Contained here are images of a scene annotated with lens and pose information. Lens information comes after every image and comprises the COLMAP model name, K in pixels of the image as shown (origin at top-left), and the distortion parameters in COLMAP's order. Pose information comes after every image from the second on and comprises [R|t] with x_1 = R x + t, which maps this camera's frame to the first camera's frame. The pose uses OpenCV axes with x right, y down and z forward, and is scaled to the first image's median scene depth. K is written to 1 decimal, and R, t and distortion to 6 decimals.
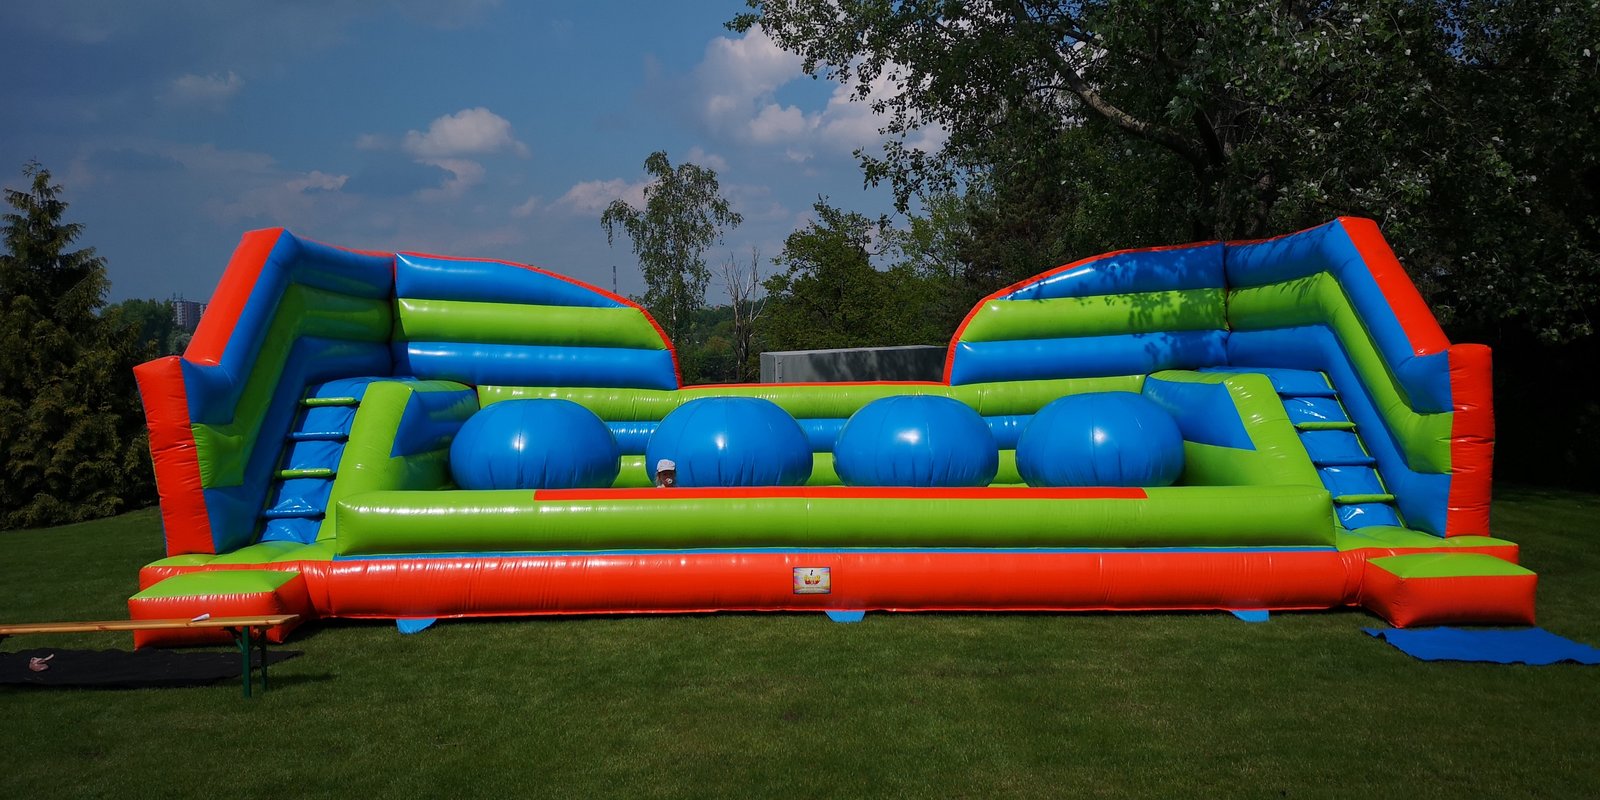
lens RADIAL K [[1214.2, 0, 800.0], [0, 1214.2, 400.0], [0, 0, 1]] dist [0.072469, -0.077104]
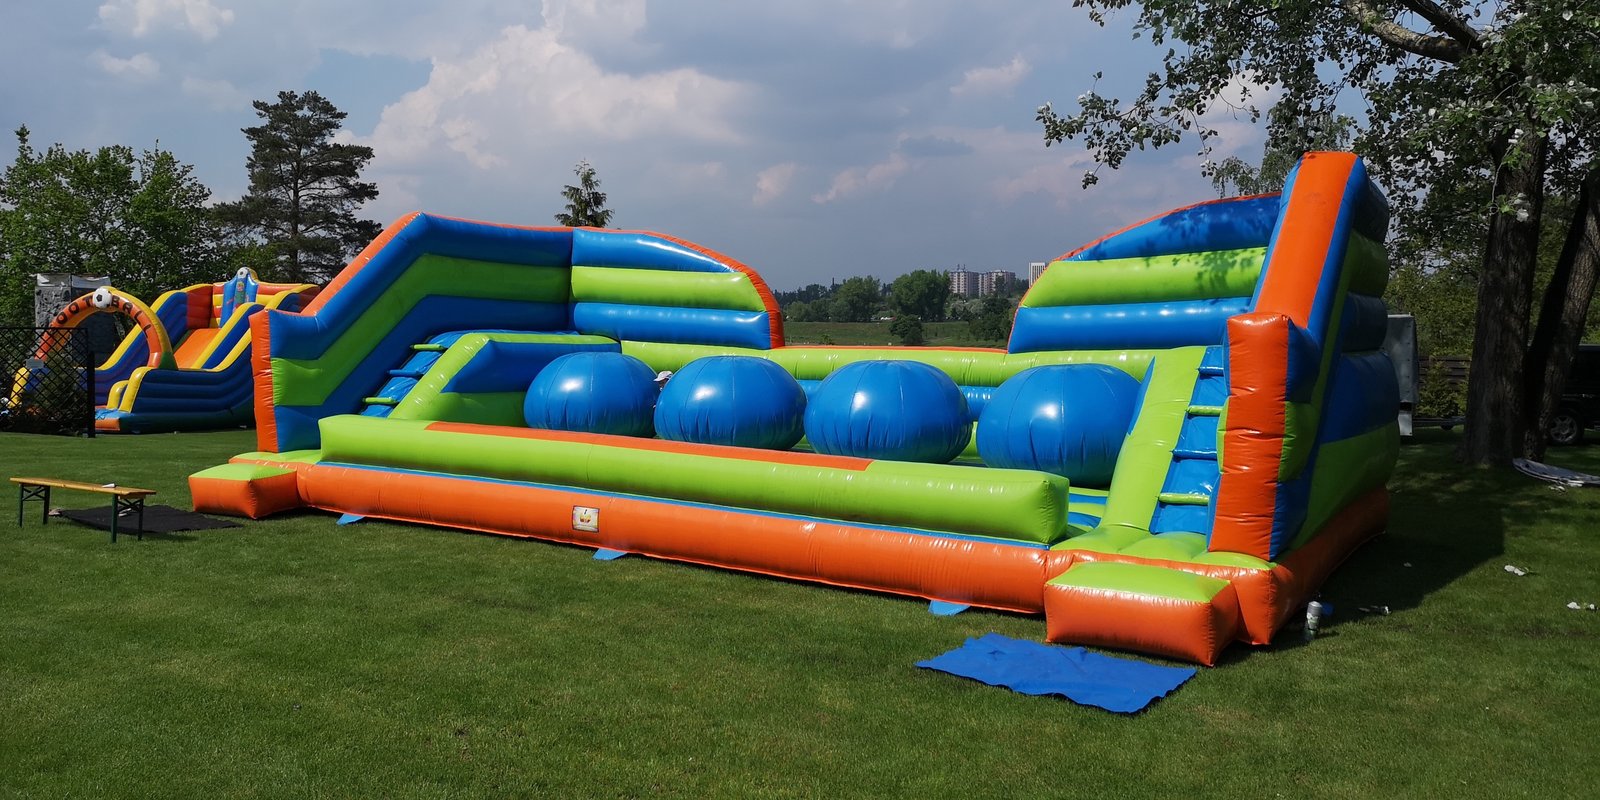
lens RADIAL K [[1214.2, 0, 800.0], [0, 1214.2, 400.0], [0, 0, 1]] dist [0.072469, -0.077104]
pose [[0.828711, 0.052681, -0.557192, 0.602196], [-0.037975, 0.998558, 0.037932, -0.006455], [0.558387, -0.010276, 0.829517, 0.150444]]
